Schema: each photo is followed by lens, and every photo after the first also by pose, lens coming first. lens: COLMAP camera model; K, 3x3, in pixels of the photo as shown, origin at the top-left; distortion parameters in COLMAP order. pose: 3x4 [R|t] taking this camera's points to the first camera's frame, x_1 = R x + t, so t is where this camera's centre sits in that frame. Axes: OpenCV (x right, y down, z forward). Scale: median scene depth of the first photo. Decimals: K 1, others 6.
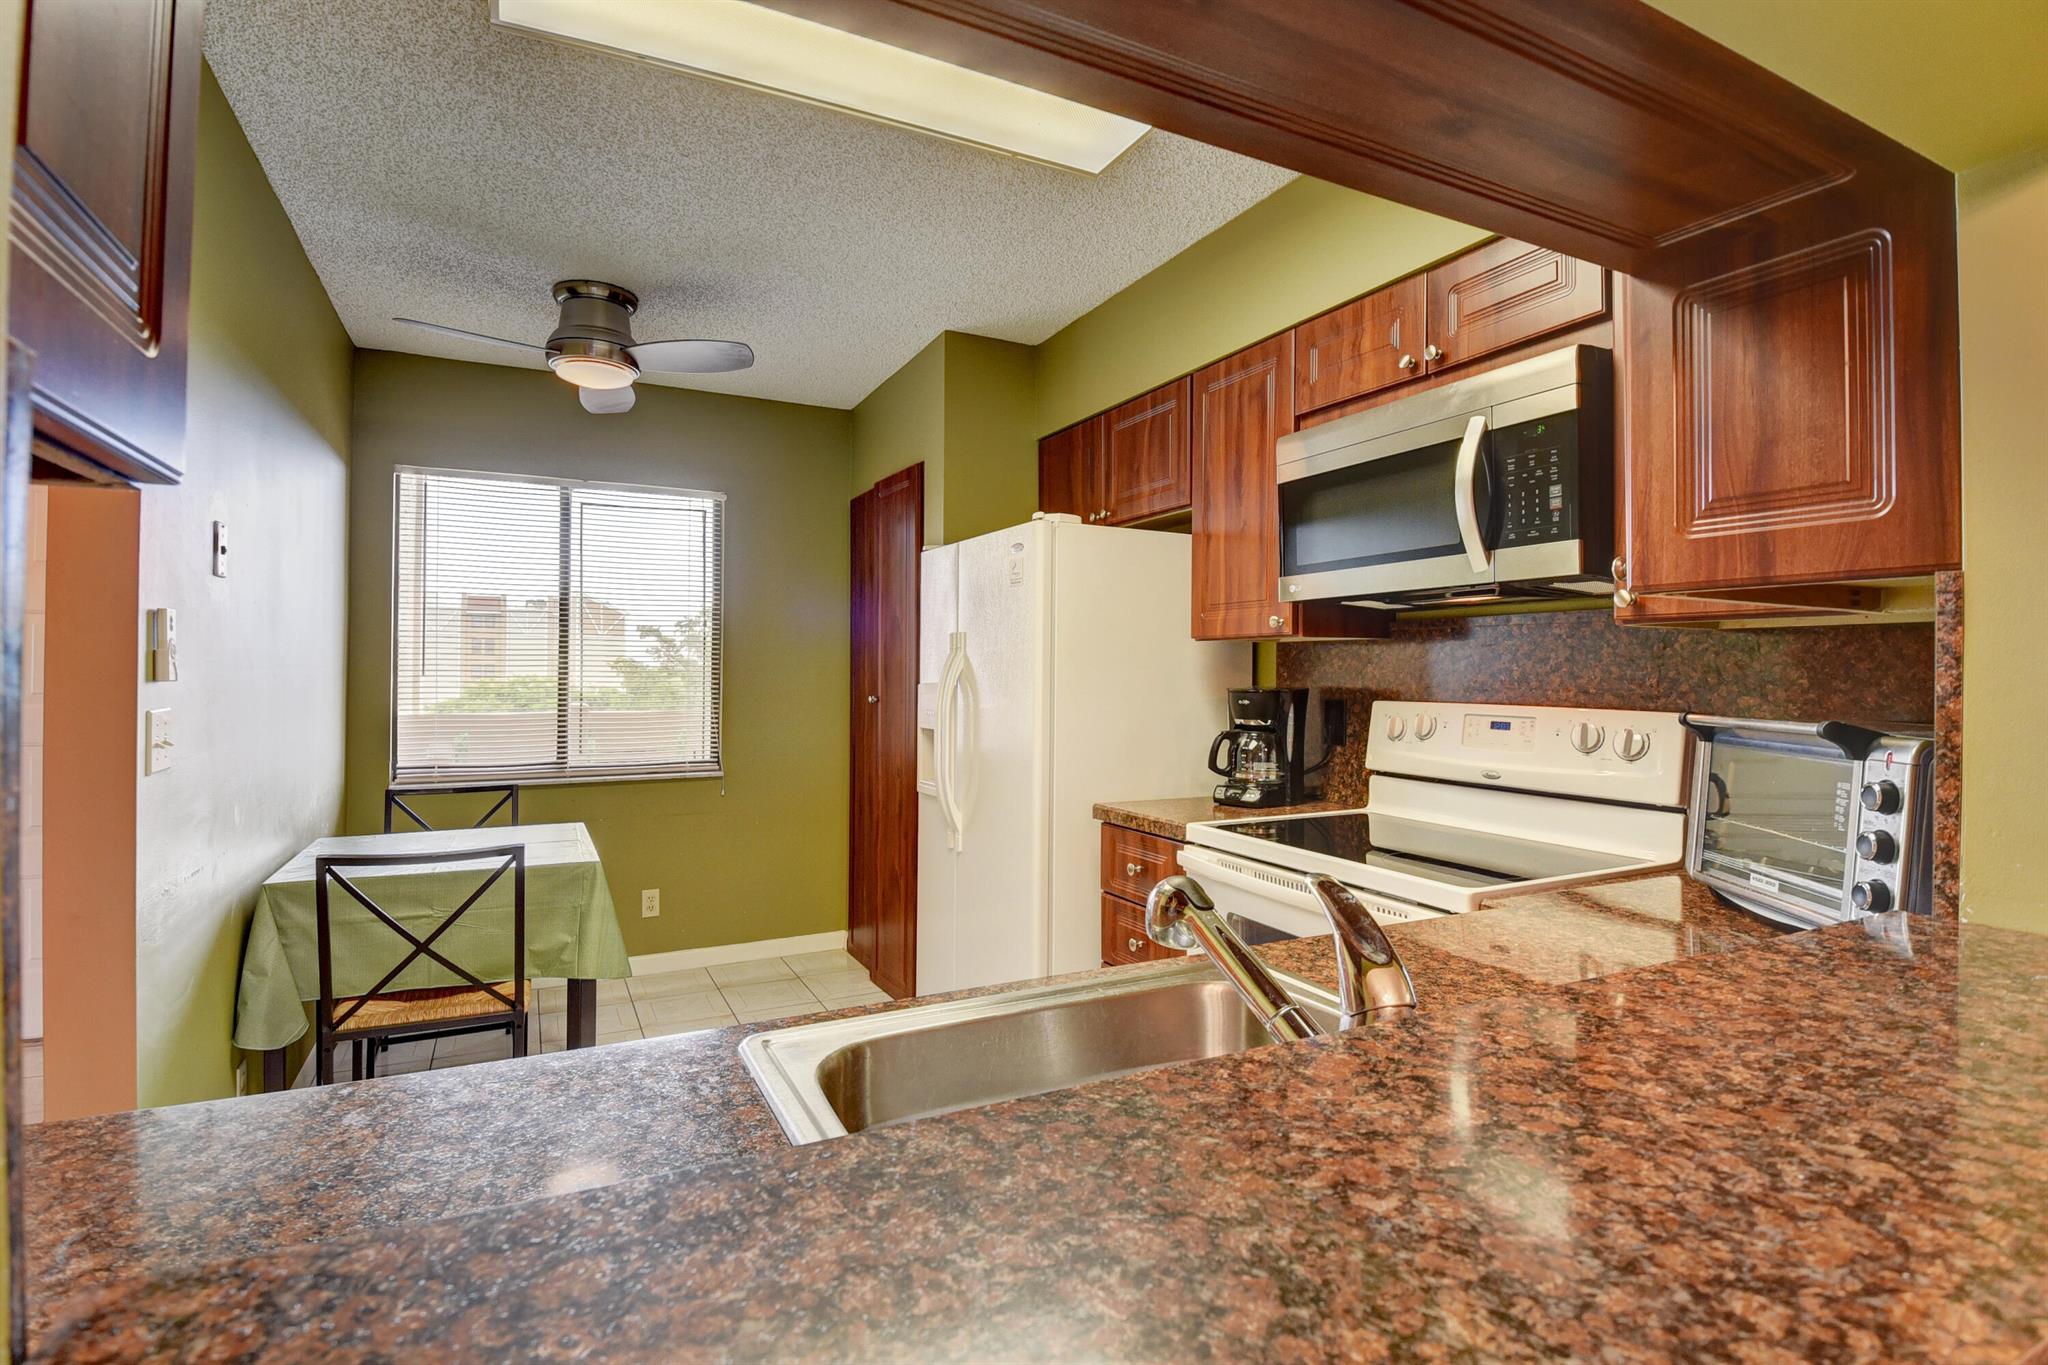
lens RADIAL K [[987.2, 0, 1022.5], [0, 987.2, 662.8], [0, 0, 1]] dist [0.000266, 0.000026]
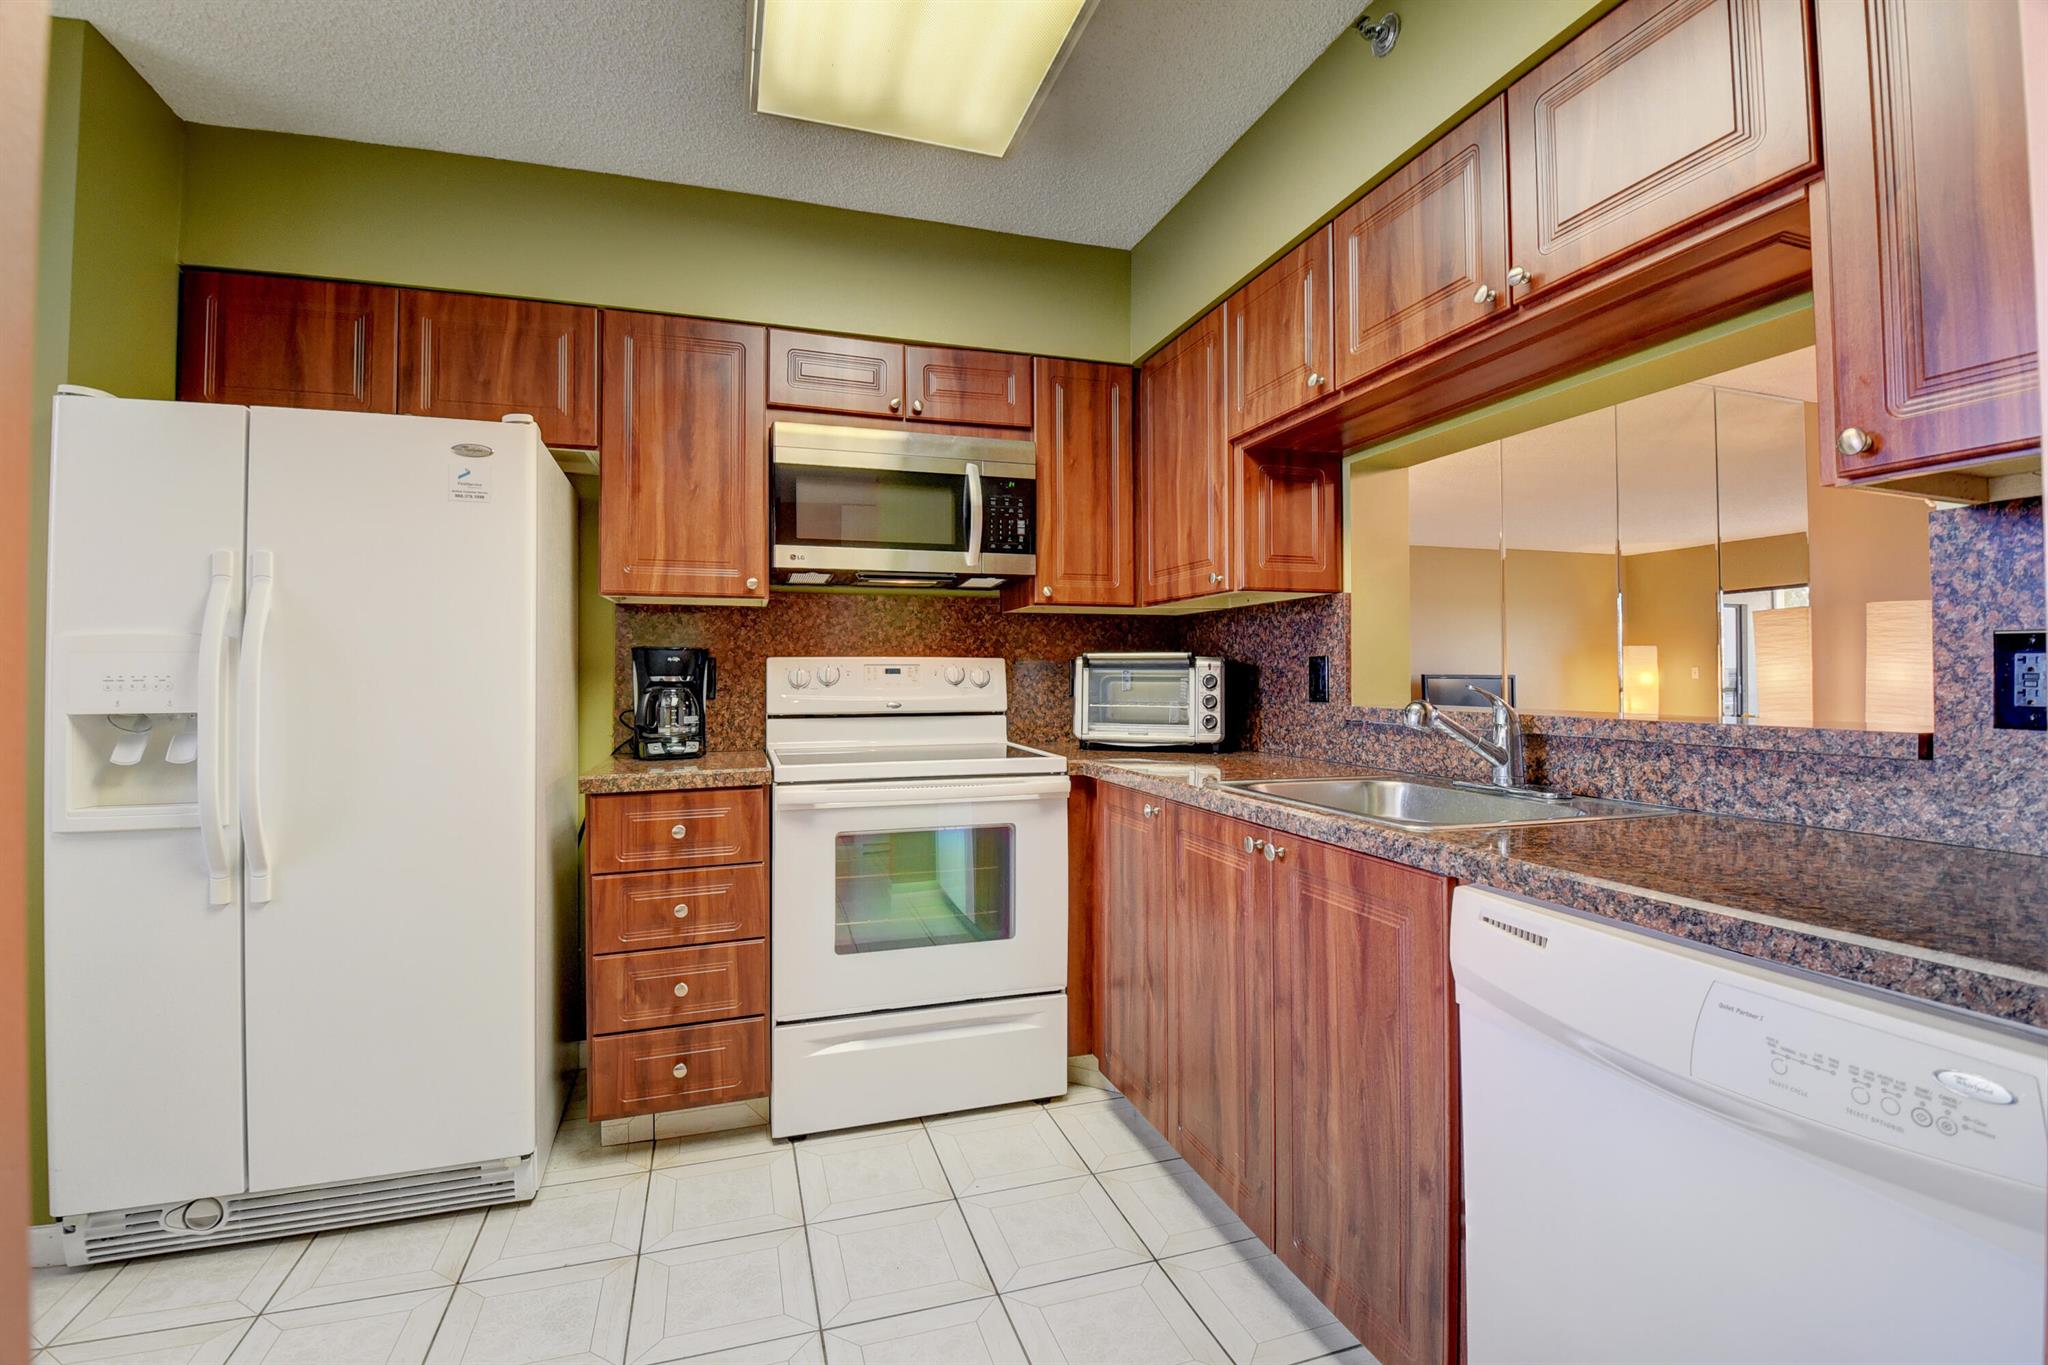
lens RADIAL K [[899.6, 0, 1011.2], [0, 899.6, 659.0], [0, 0, 1]] dist [0.030489, -0.038554]
pose [[0.162388, 0.010959, 0.986666, -0.808190], [-0.005554, 0.999933, -0.010192, 0.059864], [-0.986711, -0.003825, 0.162438, 0.635571]]
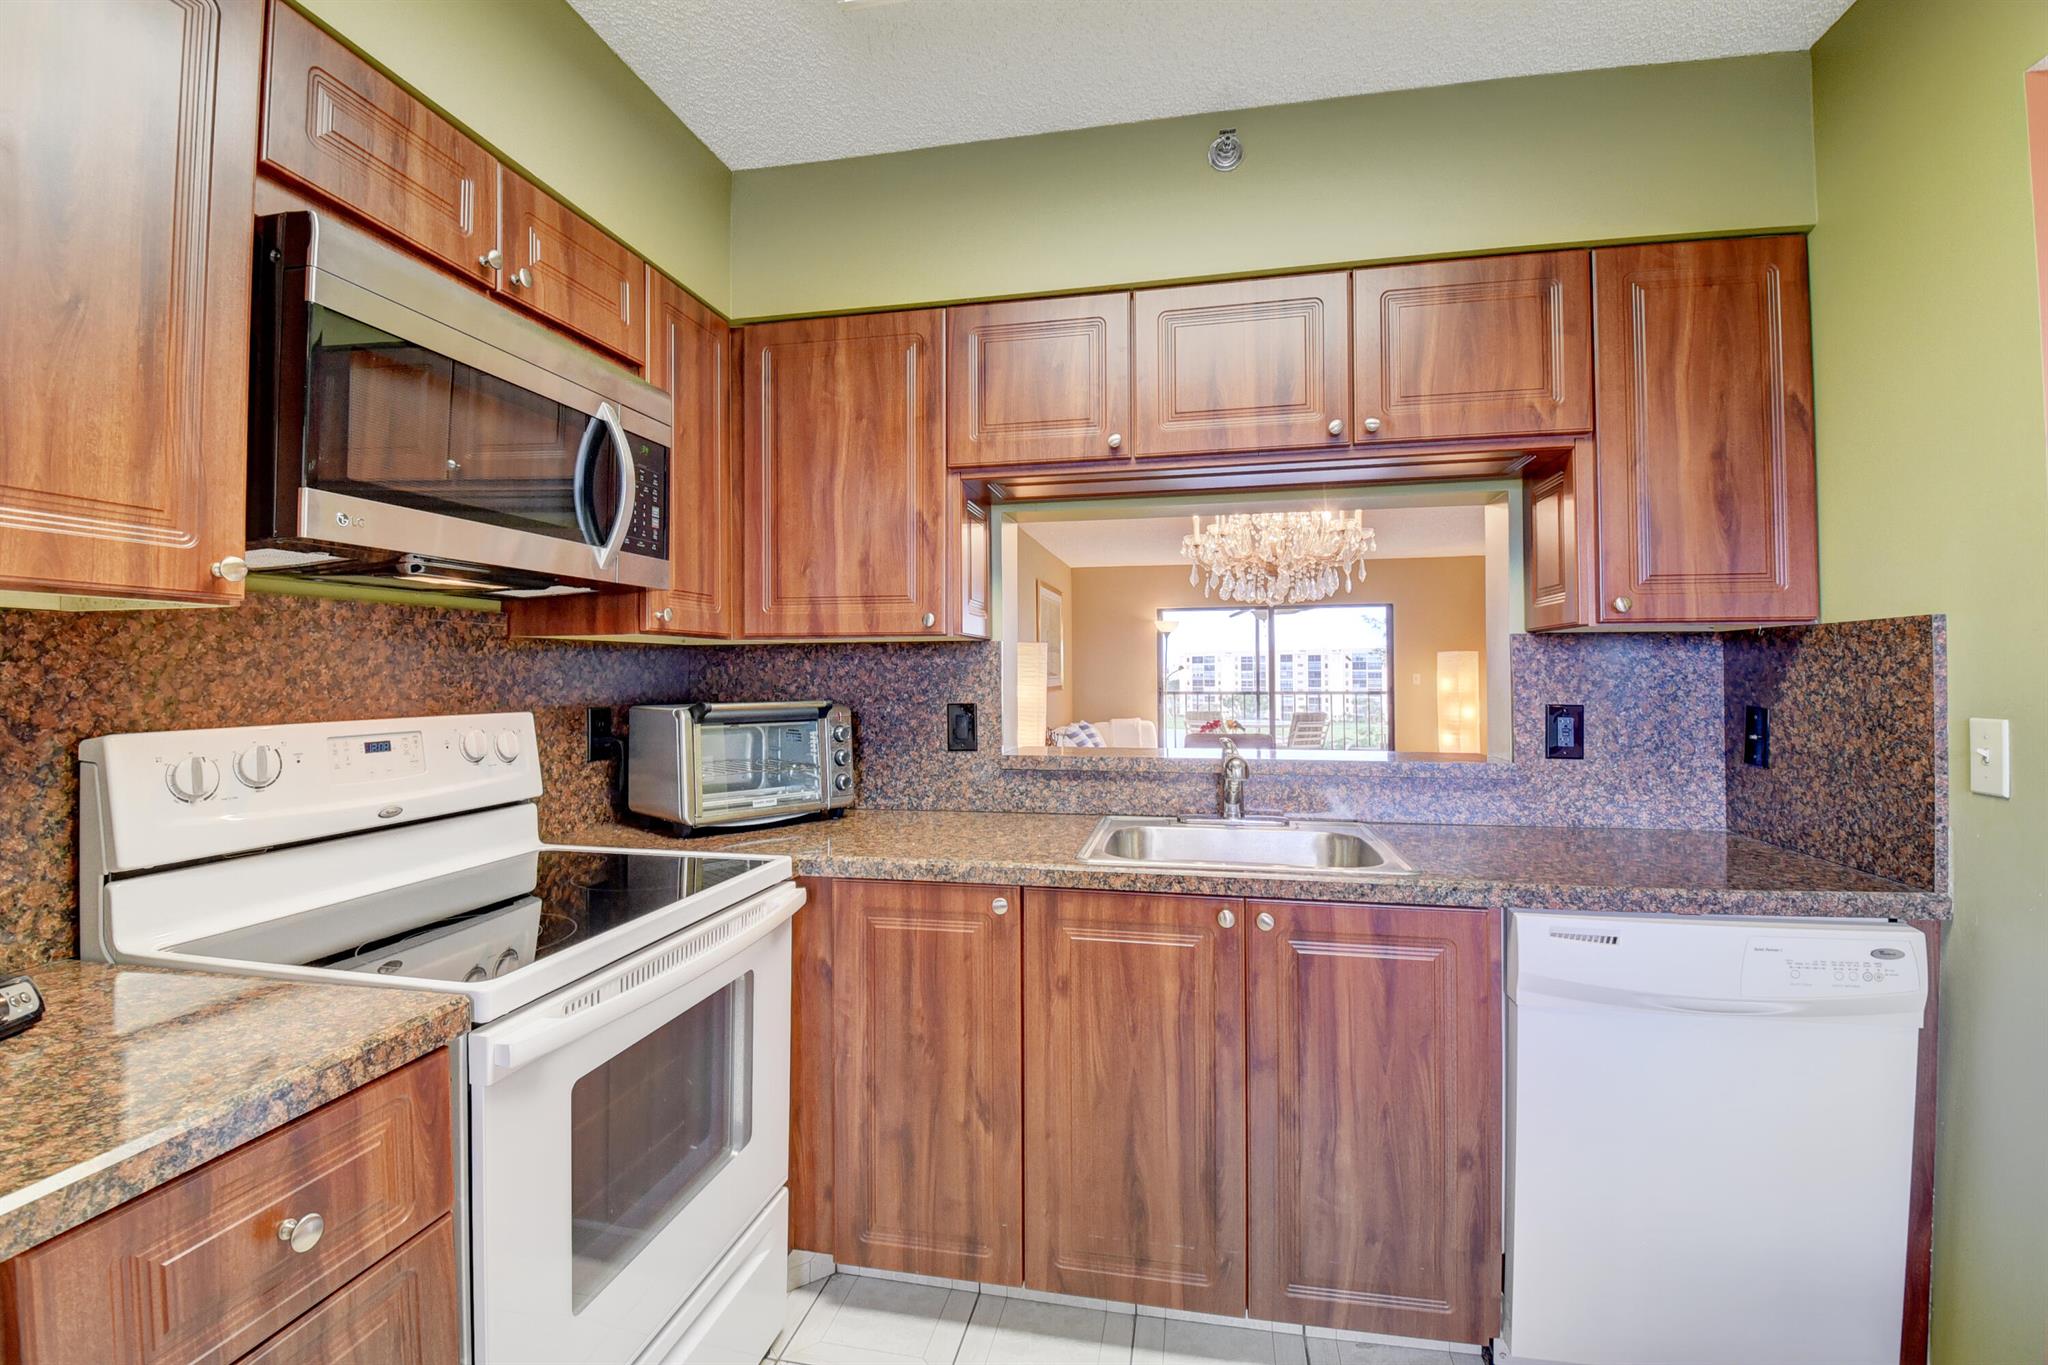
lens RADIAL K [[899.6, 0, 1011.2], [0, 899.6, 659.0], [0, 0, 1]] dist [0.030489, -0.038554]
pose [[-0.781734, 0.005347, 0.623589, -0.338081], [-0.007327, 0.999815, -0.017758, 0.005296], [-0.623569, -0.018451, -0.781551, 1.279384]]
